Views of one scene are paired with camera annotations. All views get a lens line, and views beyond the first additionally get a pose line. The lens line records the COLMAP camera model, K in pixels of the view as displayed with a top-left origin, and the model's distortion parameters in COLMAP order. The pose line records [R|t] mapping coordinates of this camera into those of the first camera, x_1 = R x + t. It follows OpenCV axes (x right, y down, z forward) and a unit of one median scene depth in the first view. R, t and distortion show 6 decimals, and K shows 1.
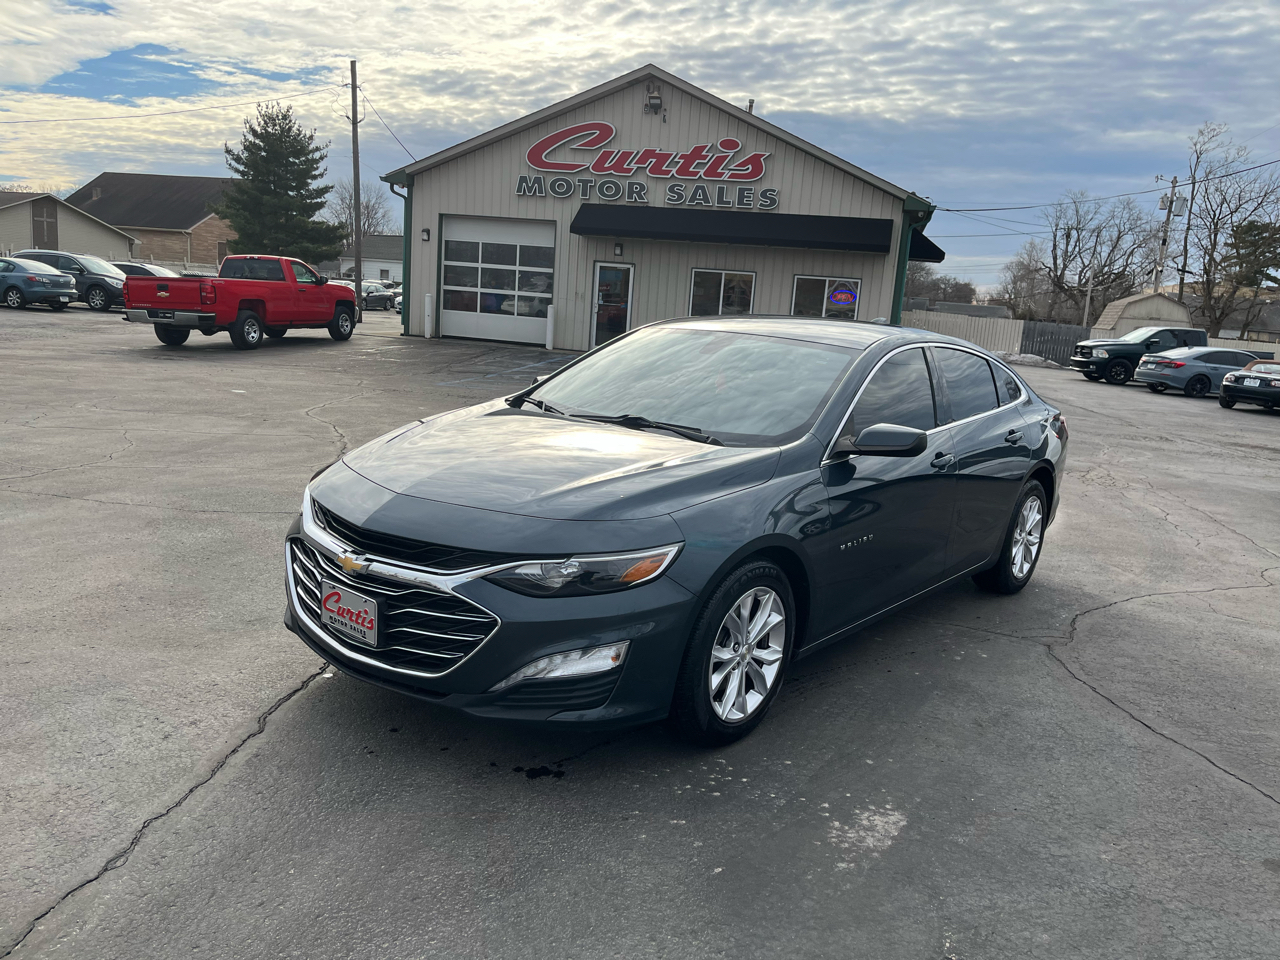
lens RADIAL K [[970.0, 0, 650.4], [0, 970.0, 488.3], [0, 0, 1]] dist [0.070172, -0.094923]
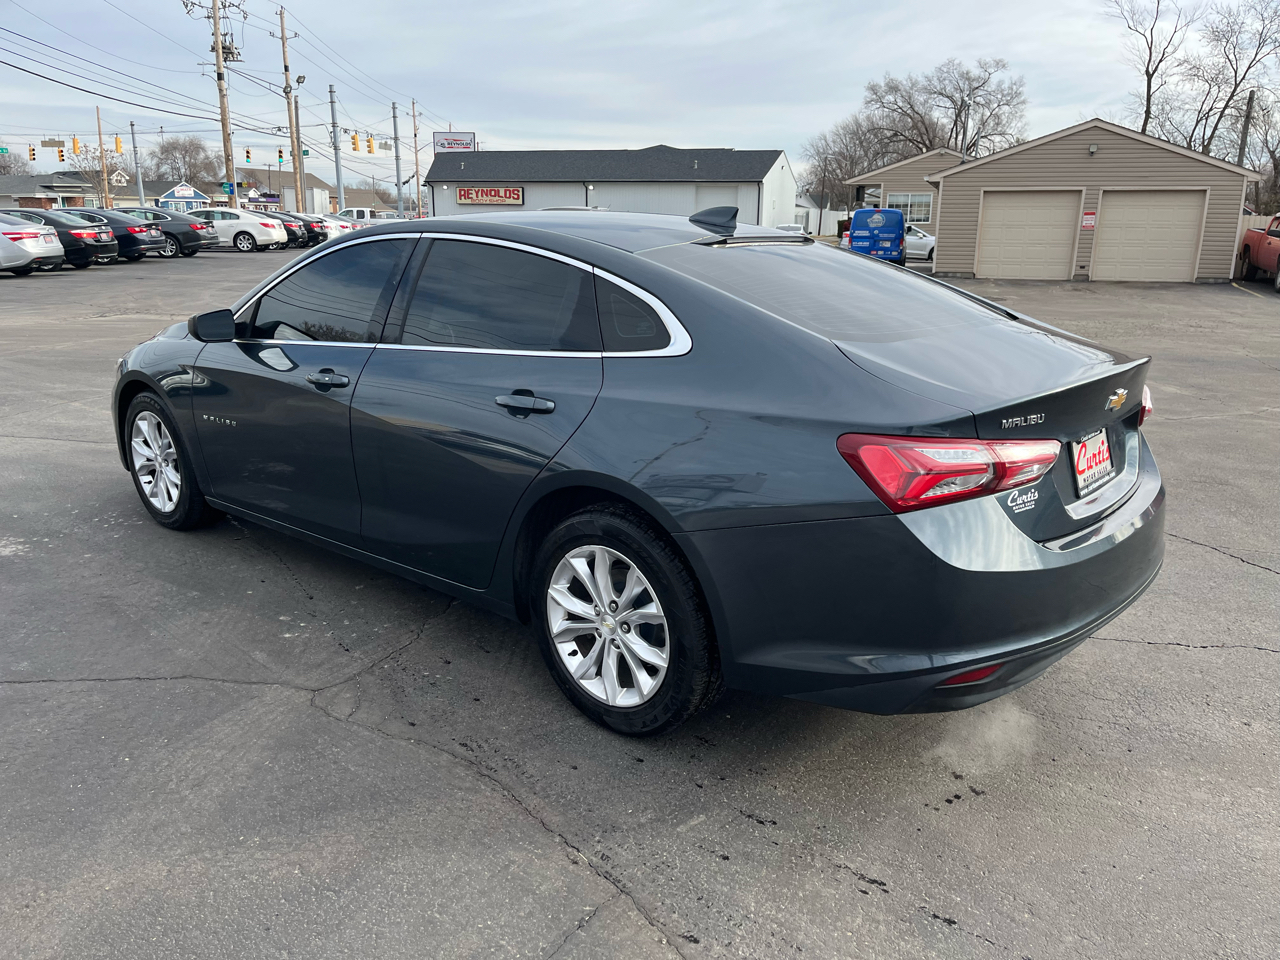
lens RADIAL K [[970.0, 0, 645.4], [0, 970.0, 483.4], [0, 0, 1]] dist [0.070172, -0.094923]
pose [[-0.027360, 0.189079, -0.981581, 0.246944], [-0.202591, 0.960522, 0.190669, -0.034451], [0.978881, 0.204076, 0.012026, 0.286884]]
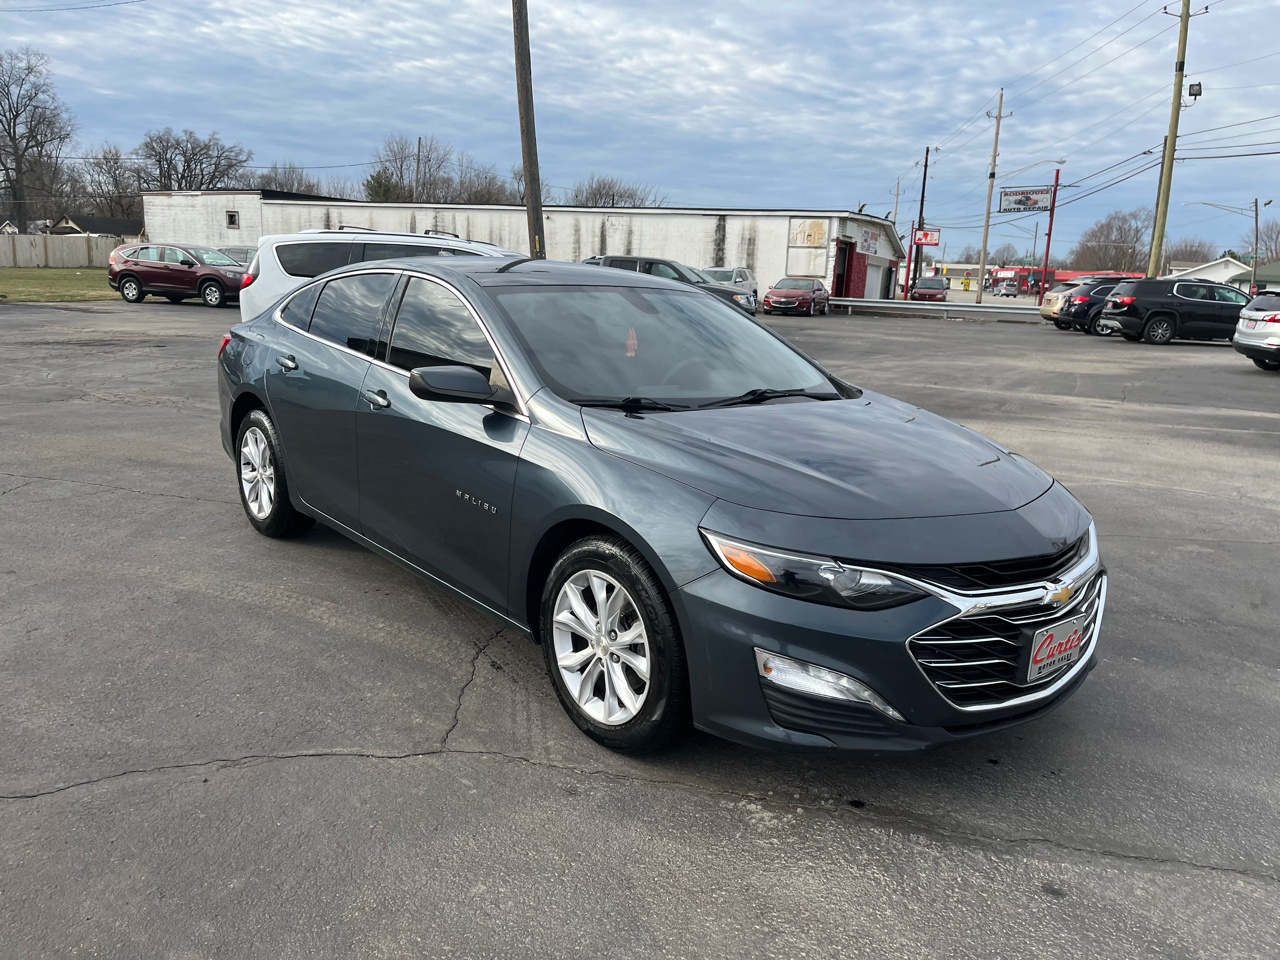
lens RADIAL K [[970.0, 0, 651.5], [0, 970.0, 487.4], [0, 0, 1]] dist [0.070172, -0.094923]
pose [[0.169410, -0.275614, 0.946223, -0.192147], [0.150640, 0.956060, 0.251509, -0.048090], [-0.973965, 0.099930, 0.203485, 0.188964]]
